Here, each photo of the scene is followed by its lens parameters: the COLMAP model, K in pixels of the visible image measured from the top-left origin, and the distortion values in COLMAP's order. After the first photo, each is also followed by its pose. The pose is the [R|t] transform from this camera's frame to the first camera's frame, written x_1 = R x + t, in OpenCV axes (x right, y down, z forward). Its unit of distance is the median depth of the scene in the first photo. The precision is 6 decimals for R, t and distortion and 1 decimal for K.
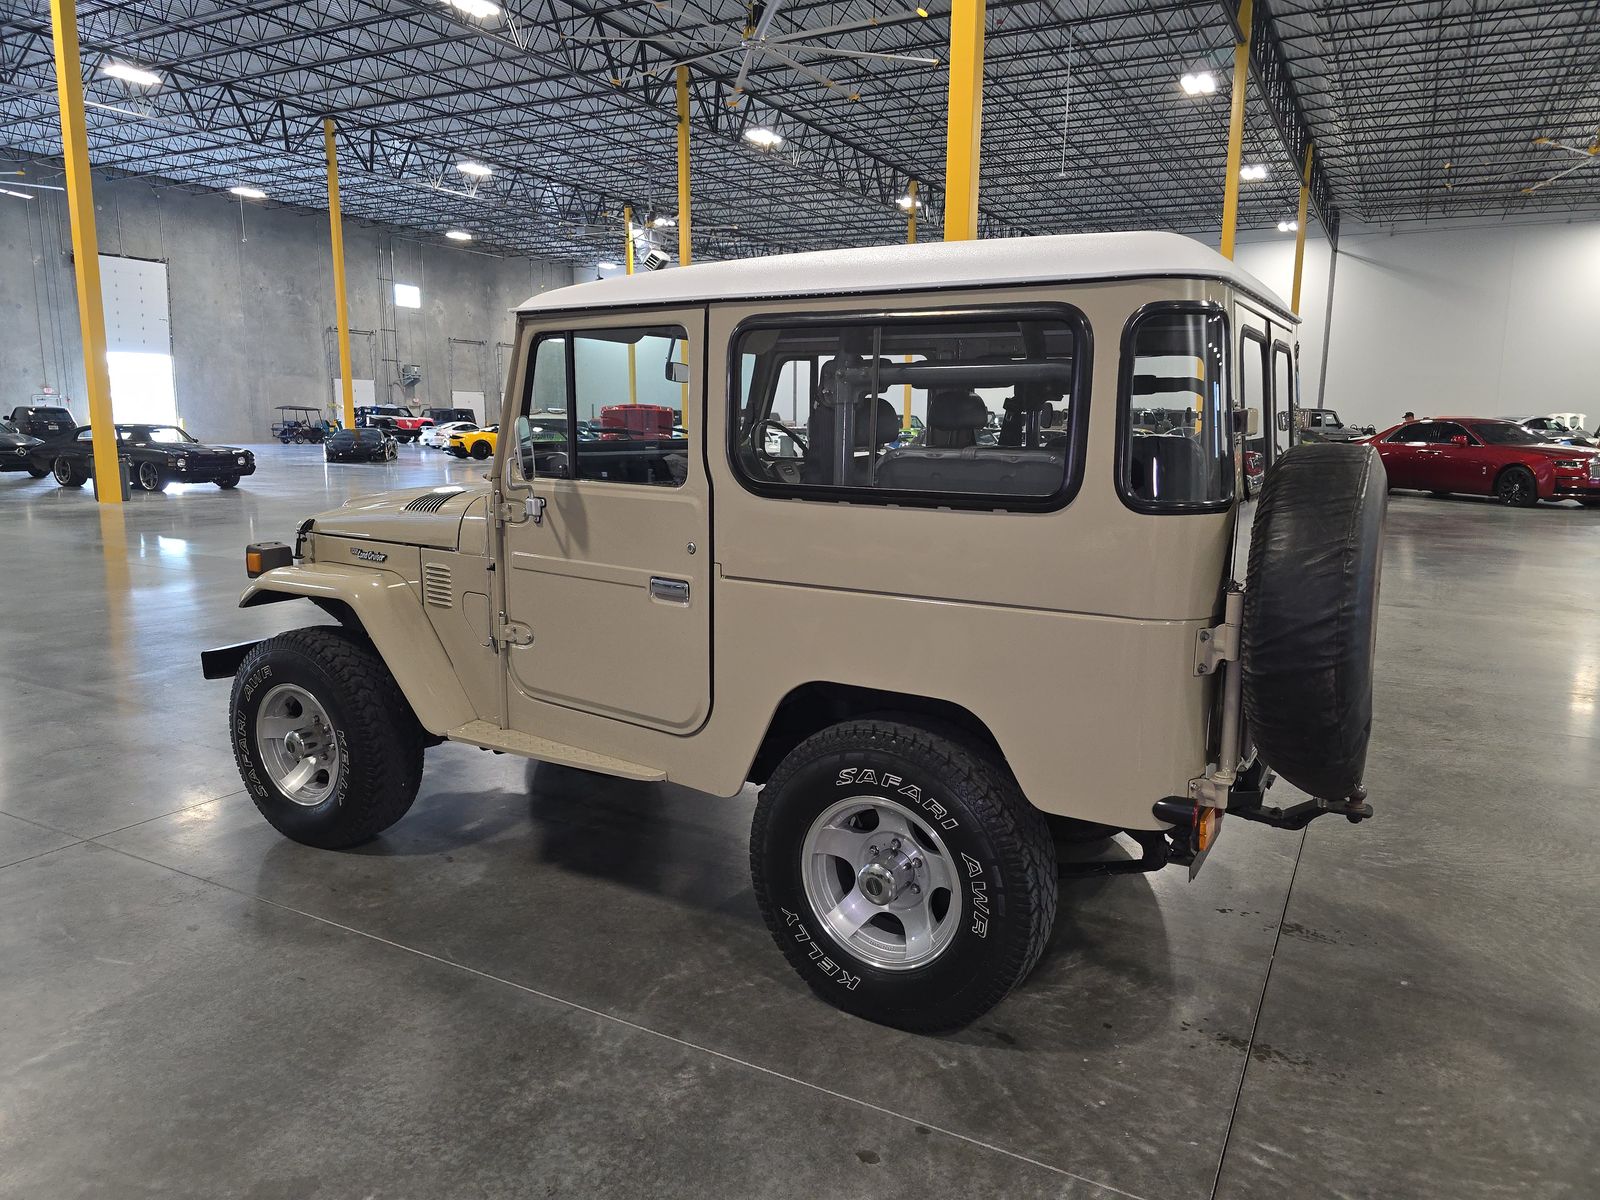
lens RADIAL K [[1070.5, 0, 787.2], [0, 1070.5, 596.5], [0, 0, 1]] dist [0.037600, -0.031497]
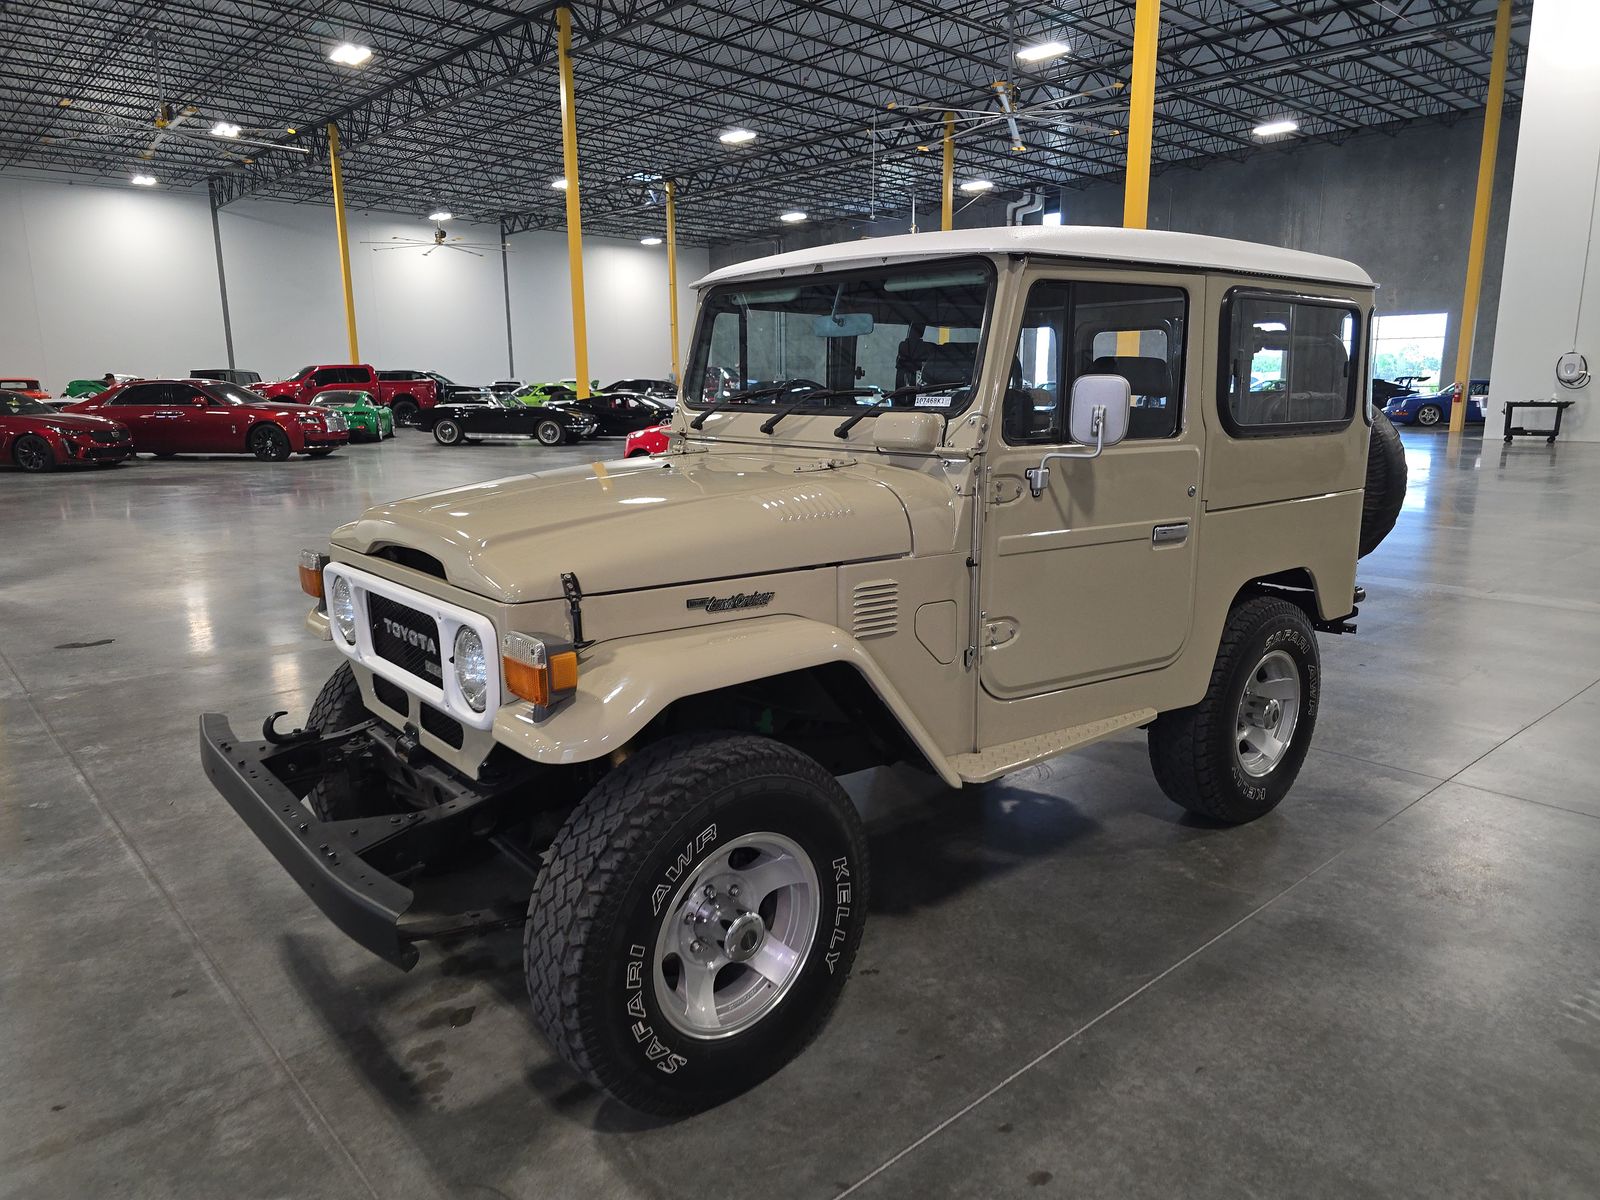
lens RADIAL K [[1070.5, 0, 793.2], [0, 1070.5, 611.9], [0, 0, 1]] dist [0.037600, -0.031497]
pose [[0.326845, -0.205407, 0.922486, -1.189486], [0.160985, 0.973930, 0.159823, -0.157174], [-0.931266, 0.096269, 0.351391, 0.933648]]
